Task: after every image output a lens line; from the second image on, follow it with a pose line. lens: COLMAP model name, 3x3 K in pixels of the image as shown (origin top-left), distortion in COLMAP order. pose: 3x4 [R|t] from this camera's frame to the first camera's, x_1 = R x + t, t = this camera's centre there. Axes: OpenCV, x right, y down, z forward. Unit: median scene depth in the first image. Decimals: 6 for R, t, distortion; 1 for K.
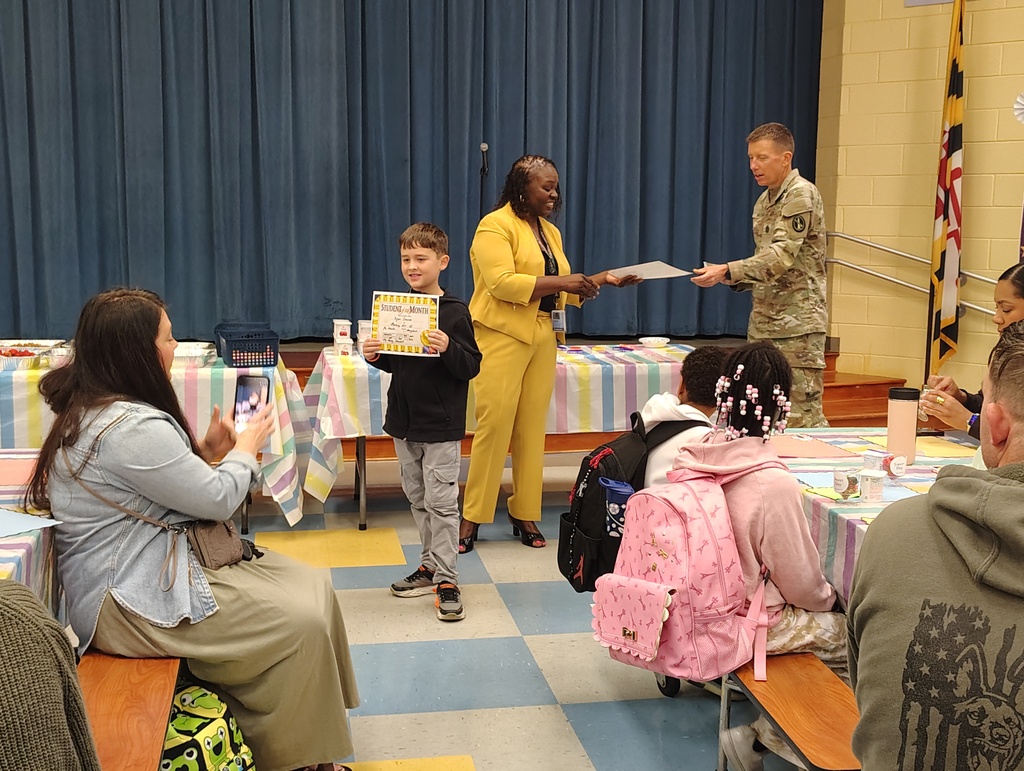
lens RADIAL K [[1175.3, 0, 509.8], [0, 1175.3, 402.0], [0, 0, 1]] dist [0.006125, 0.030863]
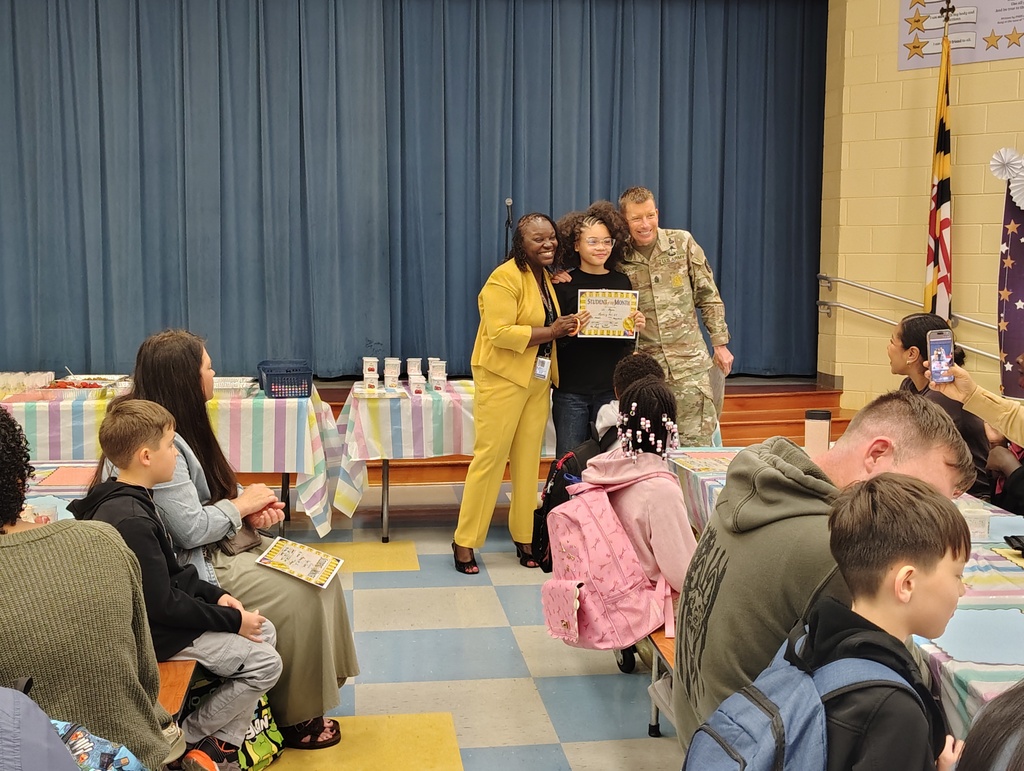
lens RADIAL K [[1175.3, 0, 509.8], [0, 1175.3, 402.0], [0, 0, 1]] dist [0.006125, 0.030863]
pose [[0.998739, 0.002357, -0.050145, 0.035975], [-0.004243, 0.999286, -0.037536, 0.011049], [0.050021, 0.037702, 0.998036, -0.088556]]
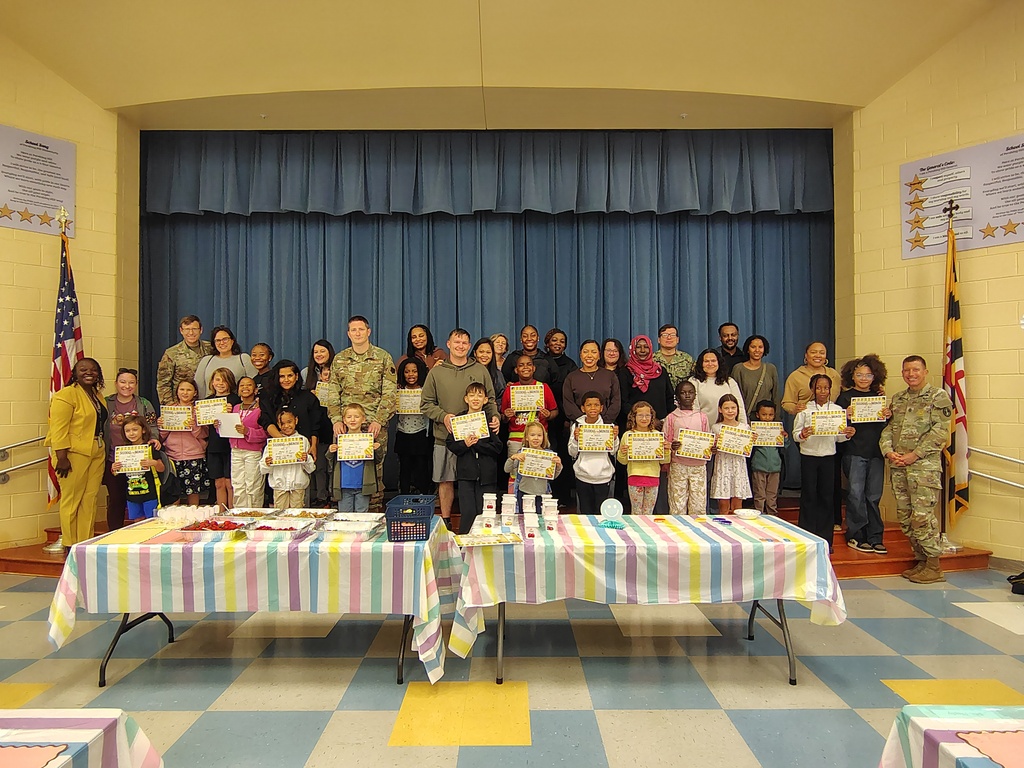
lens RADIAL K [[593.1, 0, 533.5], [0, 593.1, 409.9], [0, 0, 1]] dist [0.000382, 0.000822]
pose [[0.990281, -0.010013, -0.138718, -0.005887], [-0.010600, 0.989070, -0.147062, -0.050778], [0.138674, 0.147103, 0.979352, 0.281926]]
